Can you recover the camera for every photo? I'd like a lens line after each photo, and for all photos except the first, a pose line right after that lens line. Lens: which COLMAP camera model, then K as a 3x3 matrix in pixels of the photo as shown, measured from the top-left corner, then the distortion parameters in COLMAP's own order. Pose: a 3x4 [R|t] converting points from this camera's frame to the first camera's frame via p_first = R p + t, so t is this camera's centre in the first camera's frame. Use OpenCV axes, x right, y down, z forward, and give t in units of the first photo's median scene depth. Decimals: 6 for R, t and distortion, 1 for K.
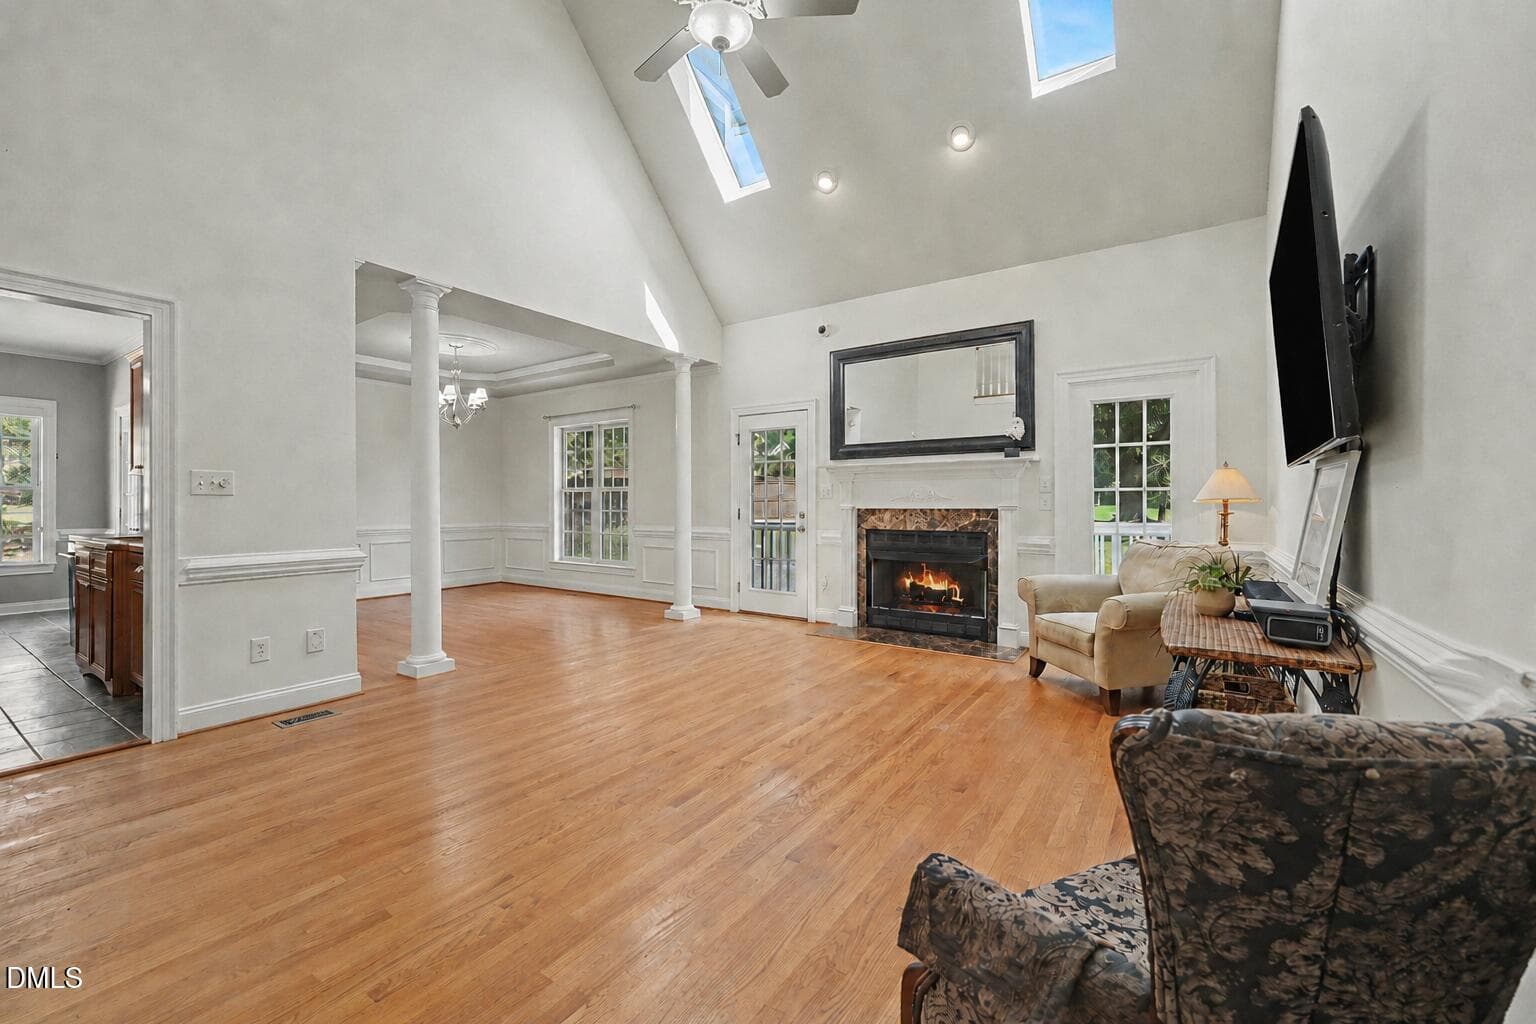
lens RADIAL K [[614.4, 0, 768.0], [0, 614.4, 512.0], [0, 0, 1]] dist [-0.035095, 0.000068]
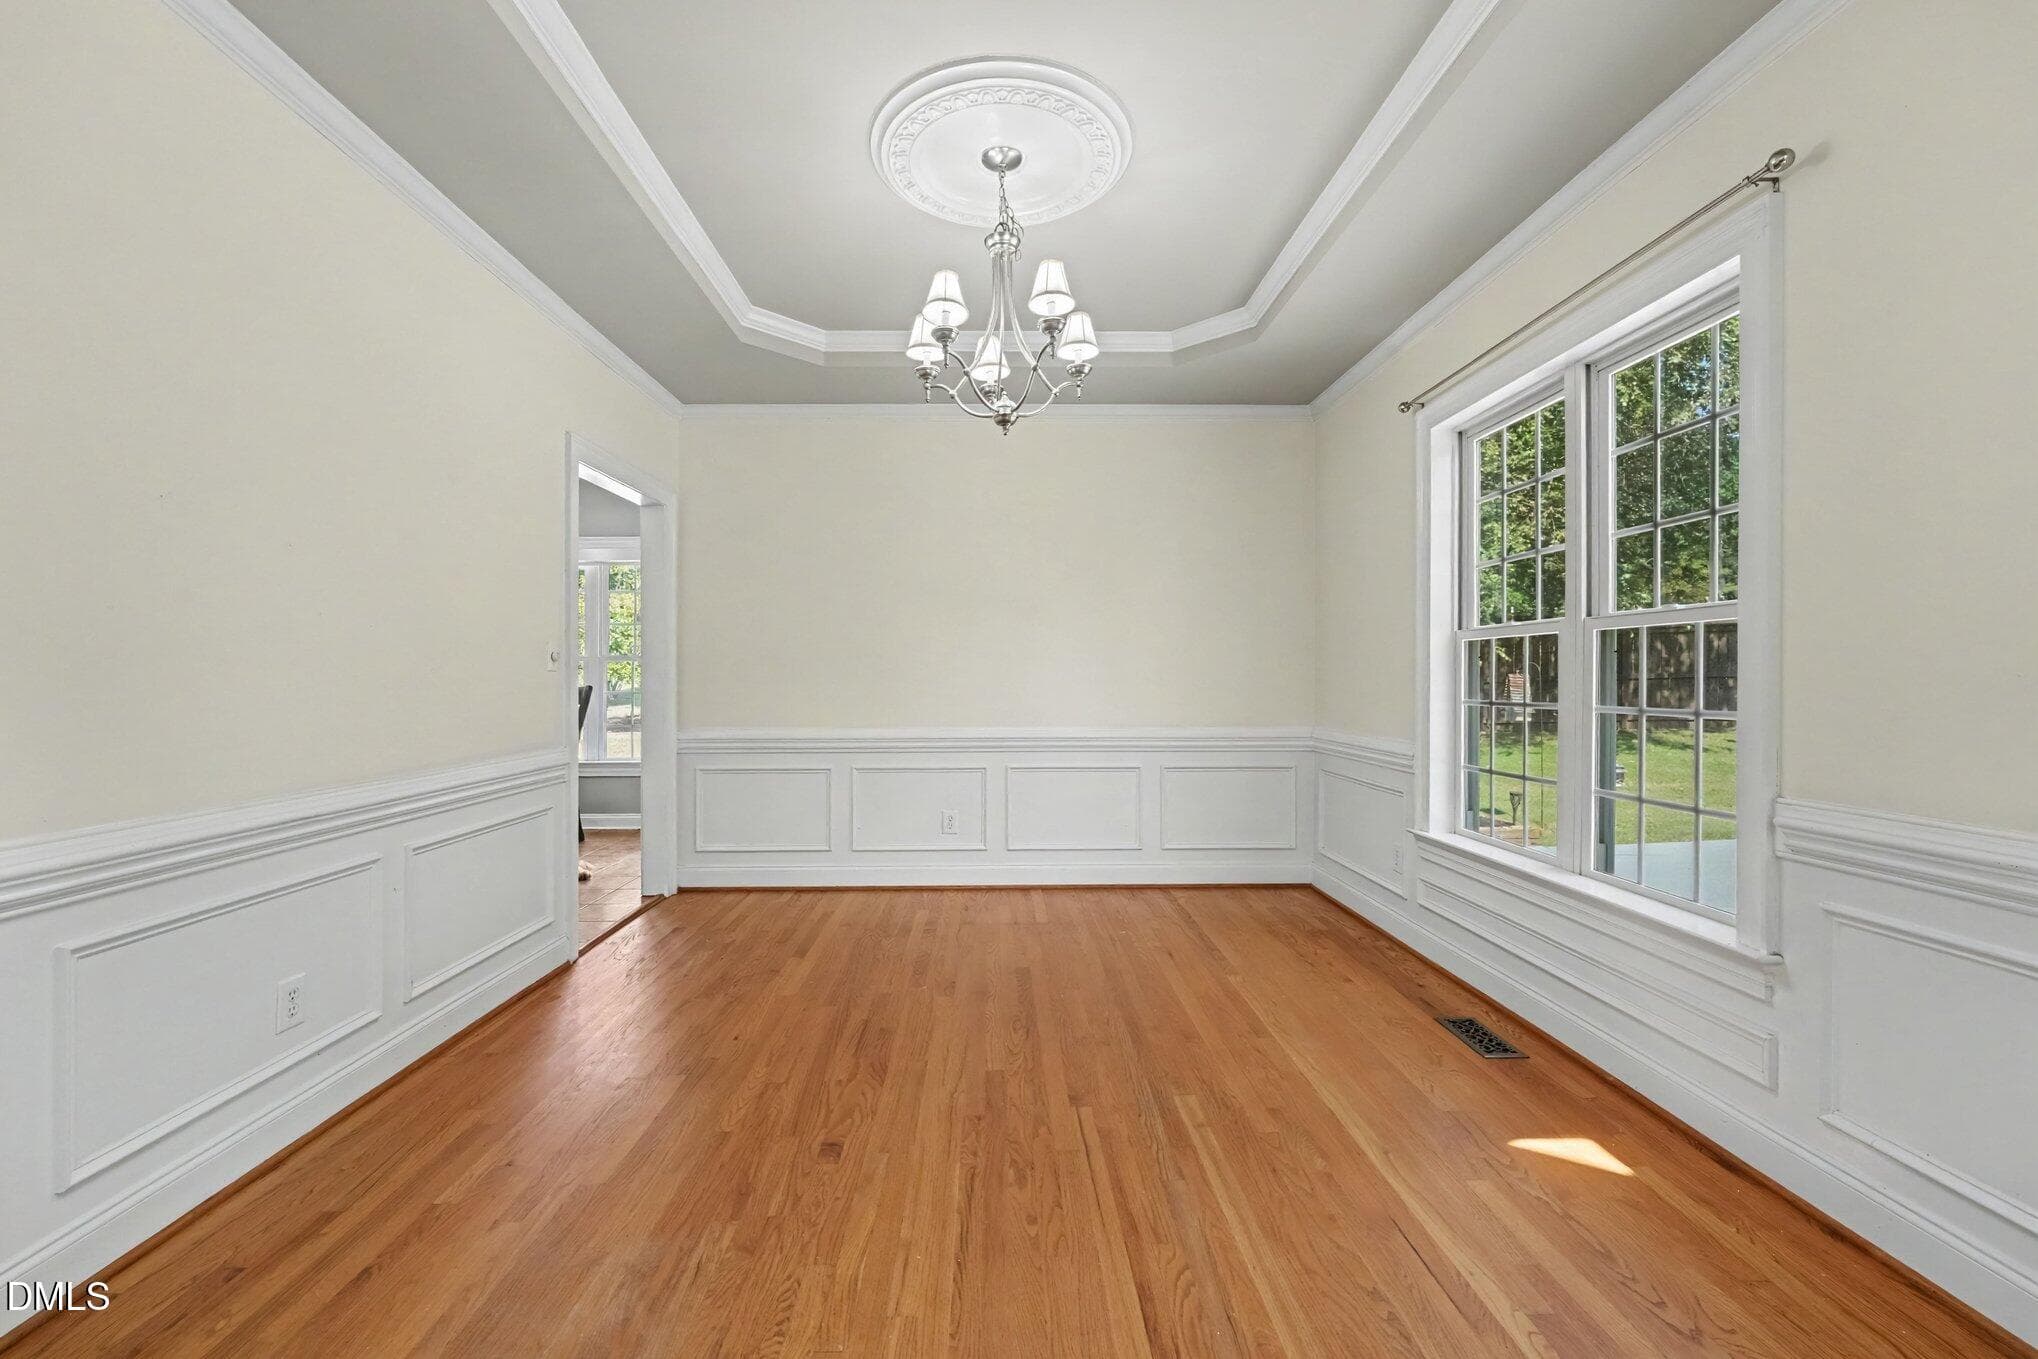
lens RADIAL K [[815.2, 0, 1019.0], [0, 815.2, 679.5], [0, 0, 1]] dist [-0.035095, 0.000068]
pose [[0.586400, -0.002301, -0.810018, -0.207327], [-0.002728, 0.999985, -0.004816, -0.015092], [0.810017, 0.005034, 0.586385, 0.855032]]
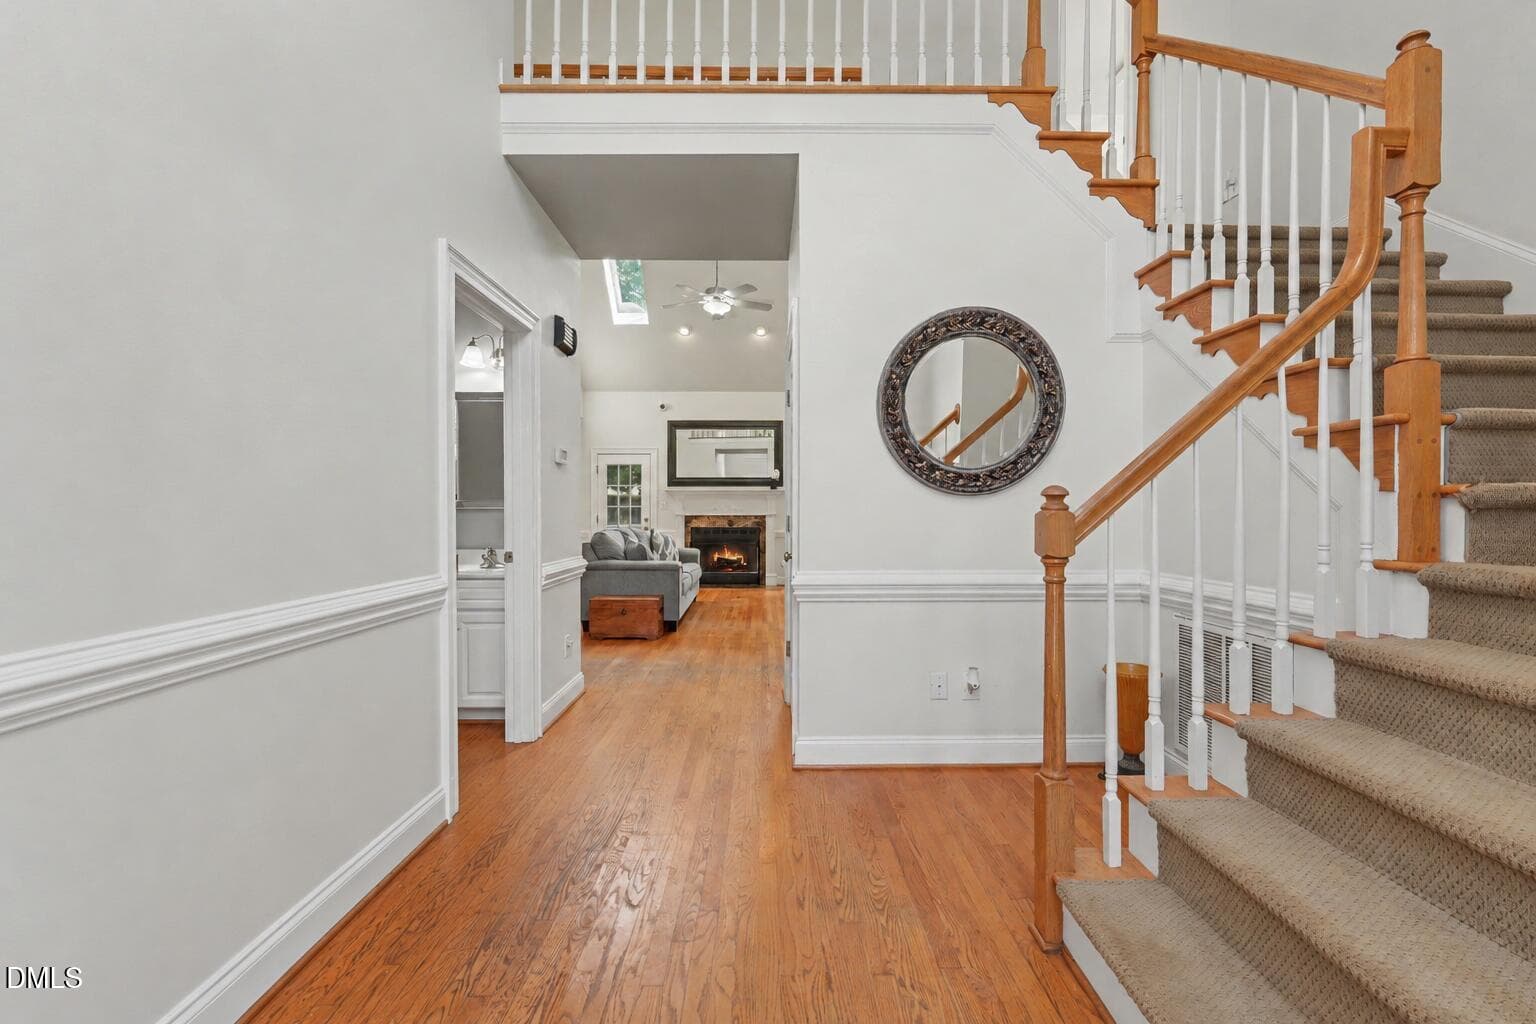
lens RADIAL K [[614.4, 0, 768.0], [0, 614.4, 512.0], [0, 0, 1]] dist [-0.035095, 0.000068]
pose [[0.824801, -0.002275, 0.565419, -0.626896], [0.005561, 0.999976, -0.004089, -0.006552], [-0.565396, 0.006517, 0.824794, -0.531408]]
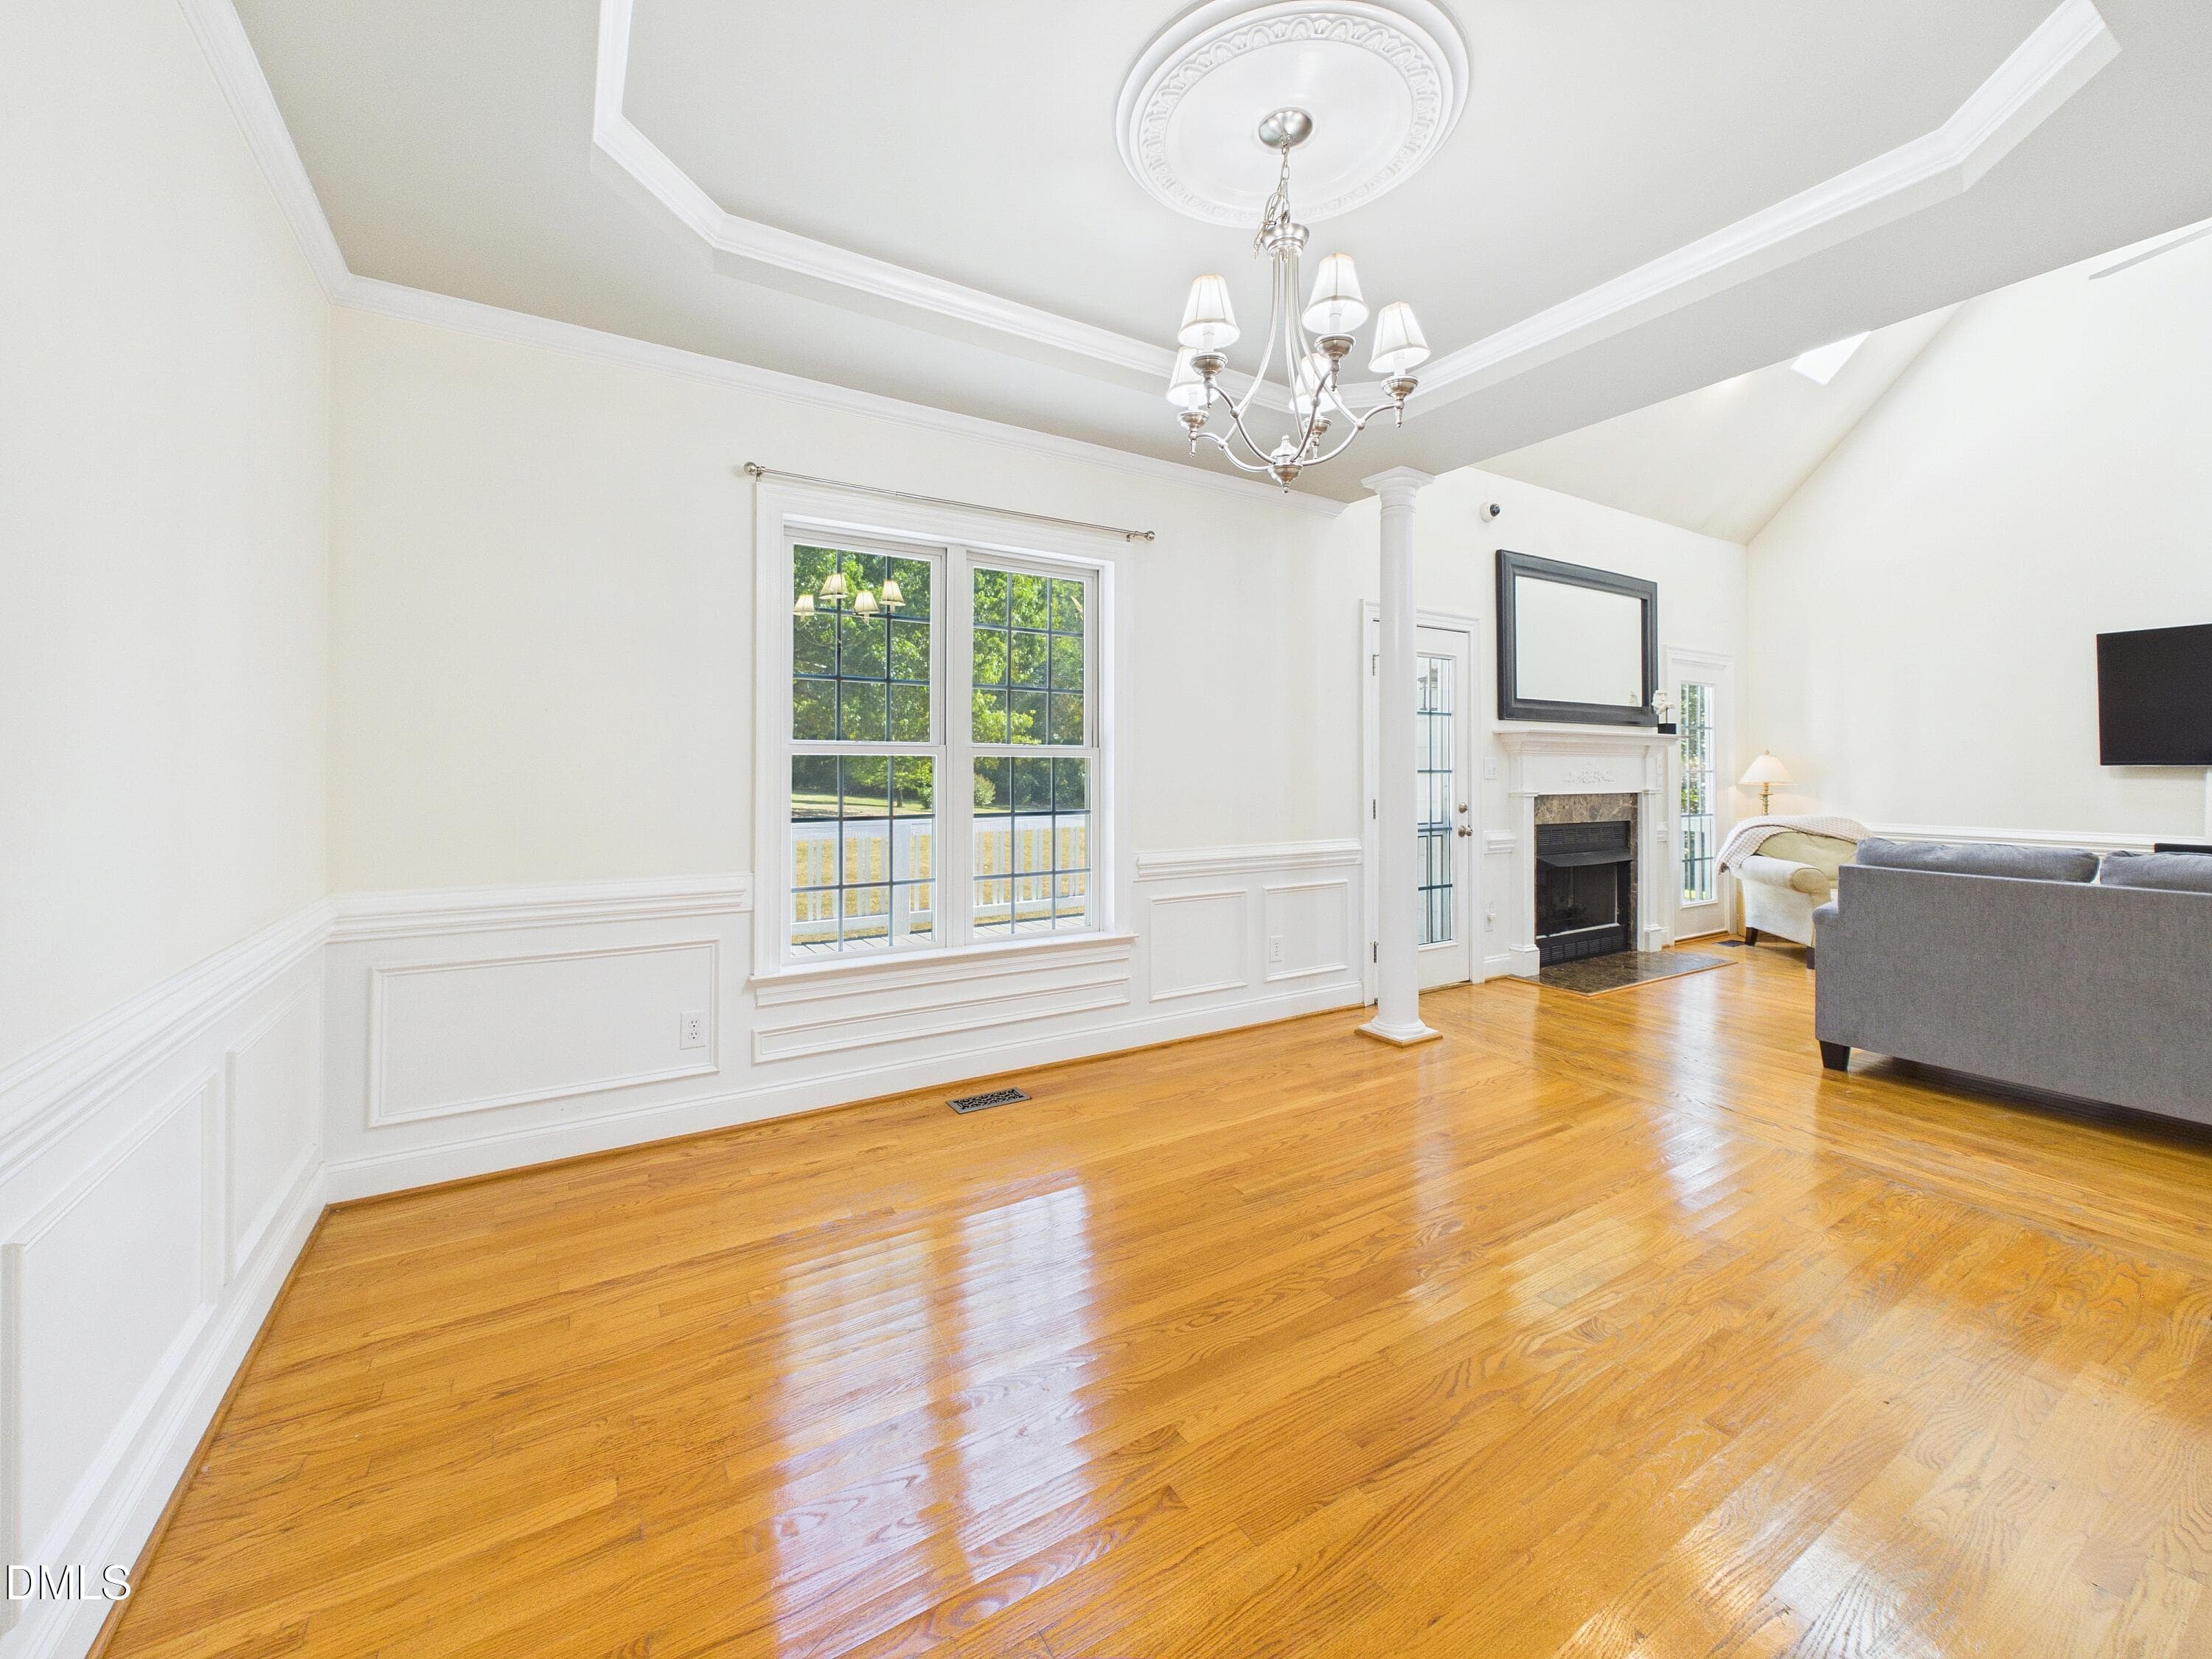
lens RADIAL K [[882.1, 0, 1094.3], [0, 882.1, 767.7], [0, 0, 1]] dist [-0.000473, -0.000022]
pose [[0.418313, -0.000584, 0.908303, -0.927906], [0.002977, 0.999995, -0.000728, -0.036007], [-0.908298, 0.003009, 0.418312, 1.024631]]
